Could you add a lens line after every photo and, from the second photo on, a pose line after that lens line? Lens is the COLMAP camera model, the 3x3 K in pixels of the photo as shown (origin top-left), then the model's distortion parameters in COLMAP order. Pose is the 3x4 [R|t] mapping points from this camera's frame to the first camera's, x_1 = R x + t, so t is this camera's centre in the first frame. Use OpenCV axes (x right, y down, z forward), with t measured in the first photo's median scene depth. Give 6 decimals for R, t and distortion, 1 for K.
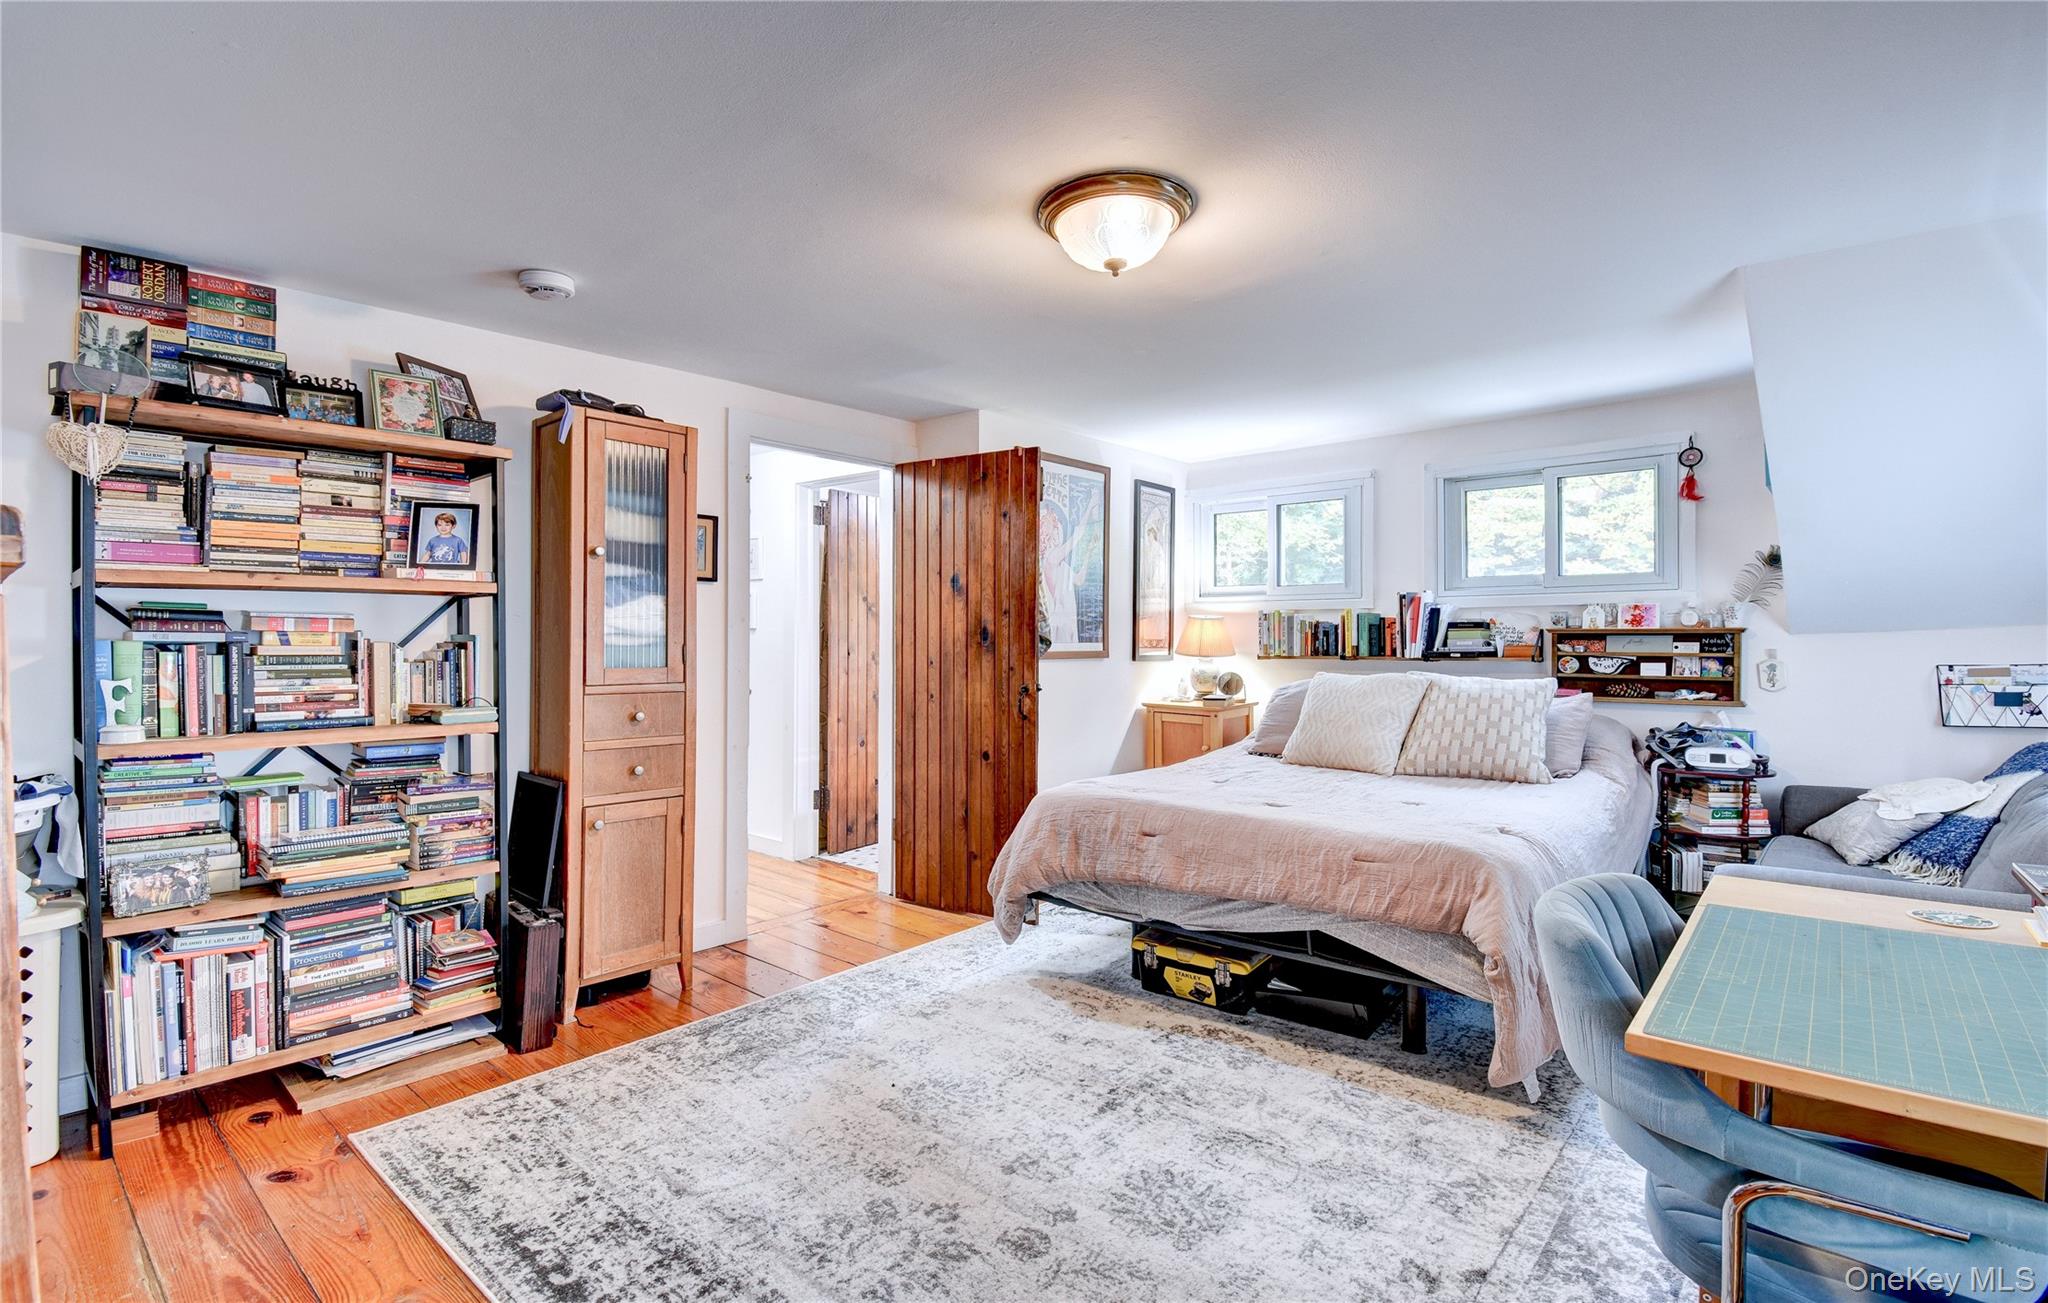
lens RADIAL K [[950.8, 0, 1037.9], [0, 950.8, 651.1], [0, 0, 1]] dist [-0.010852, -0.000969]
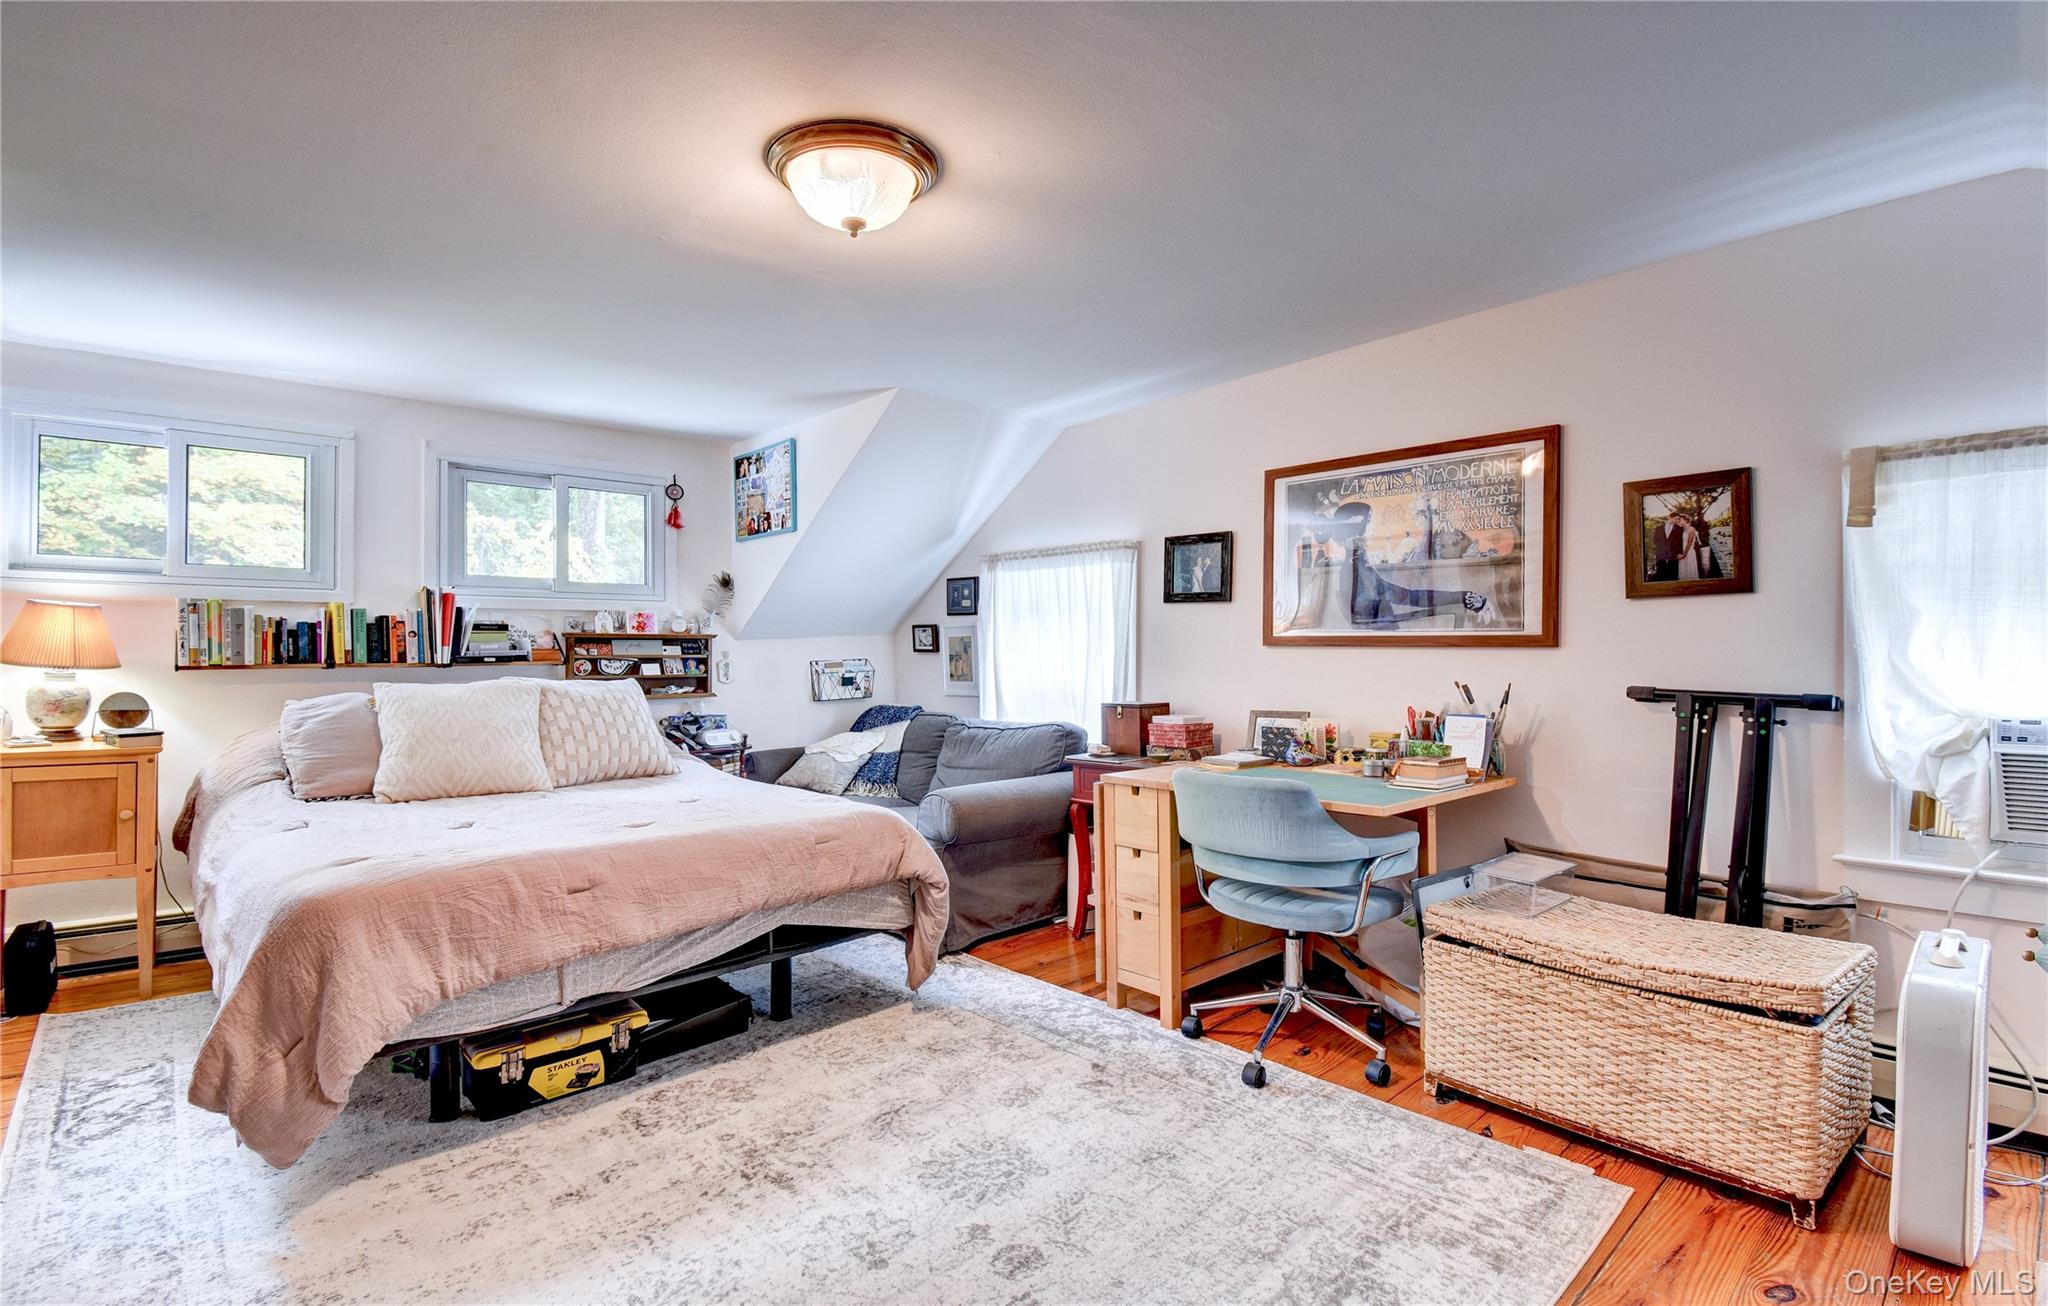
lens RADIAL K [[950.8, 0, 1038.5], [0, 950.8, 649.5], [0, 0, 1]] dist [-0.010852, -0.000969]
pose [[0.108219, -0.001324, 0.994126, -0.460745], [0.009993, 0.999950, 0.000244, -0.000479], [-0.994077, 0.009908, 0.108226, 0.409984]]
